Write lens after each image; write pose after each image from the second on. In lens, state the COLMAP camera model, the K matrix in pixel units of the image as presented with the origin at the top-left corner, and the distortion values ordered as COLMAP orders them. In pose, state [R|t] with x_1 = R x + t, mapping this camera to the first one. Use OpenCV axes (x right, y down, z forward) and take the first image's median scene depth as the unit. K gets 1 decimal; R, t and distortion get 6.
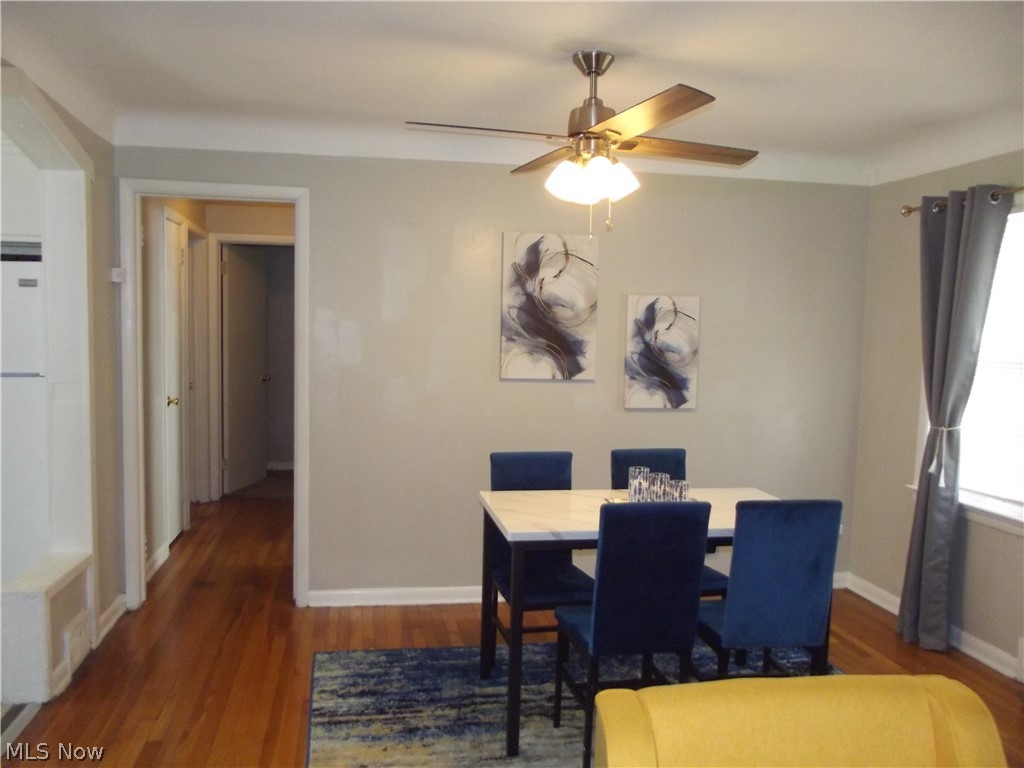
lens RADIAL K [[870.0, 0, 513.7], [0, 870.0, 393.9], [0, 0, 1]] dist [-0.061167, 0.064939]
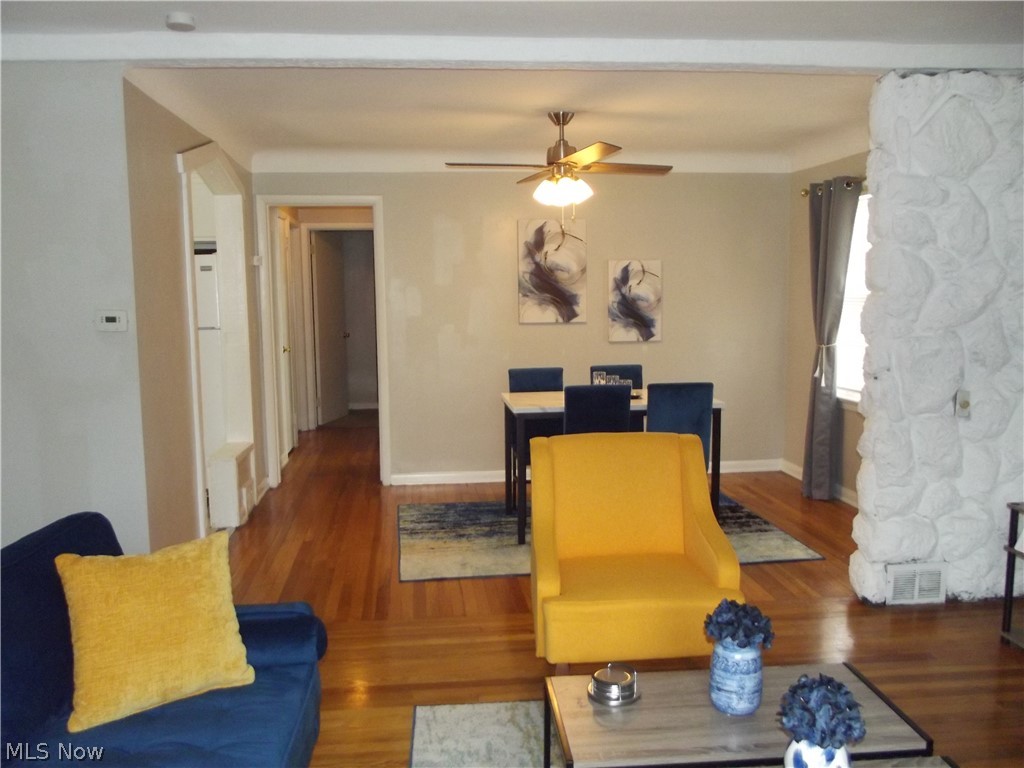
lens RADIAL K [[875.0, 0, 512.0], [0, 875.0, 384.0], [0, 0, 1]] dist [-0.044041, 0.081113]
pose [[0.997358, -0.028686, -0.066738, 0.073894], [0.030572, 0.999157, 0.027412, 0.047574], [0.065896, -0.029380, 0.997394, -0.486934]]
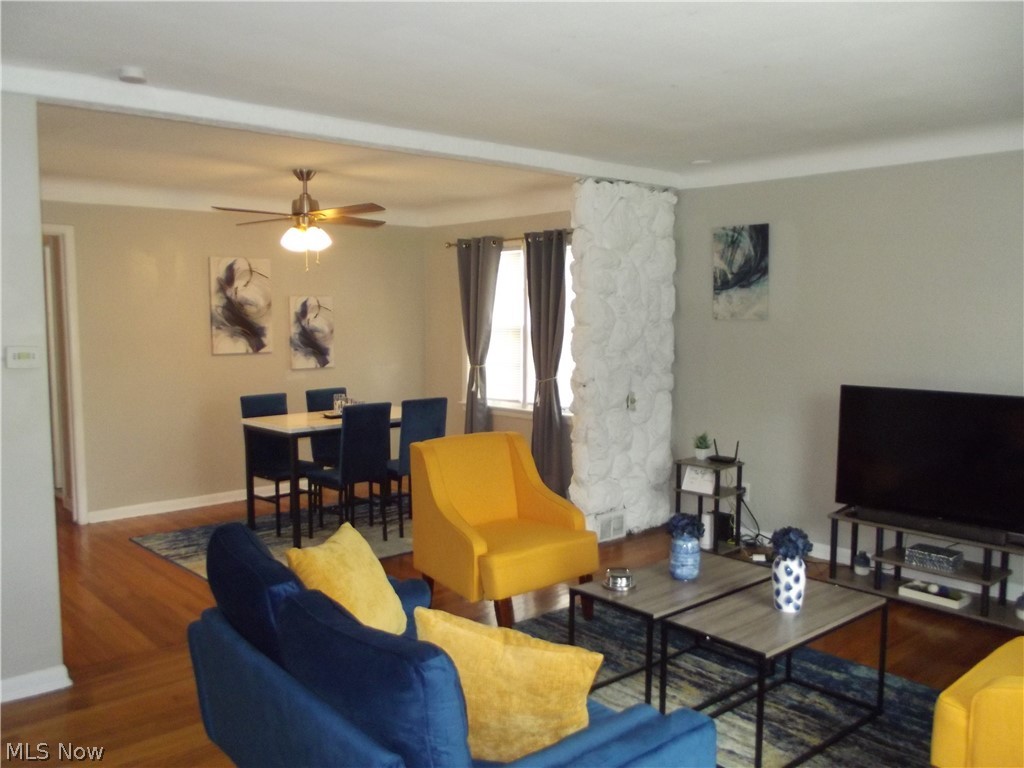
lens RADIAL K [[875.0, 0, 512.0], [0, 875.0, 384.0], [0, 0, 1]] dist [-0.044041, 0.081113]
pose [[0.847021, -0.072857, 0.526543, -0.420961], [0.067723, 0.997281, 0.029050, 0.027967], [-0.527228, 0.011053, 0.849652, -0.621479]]
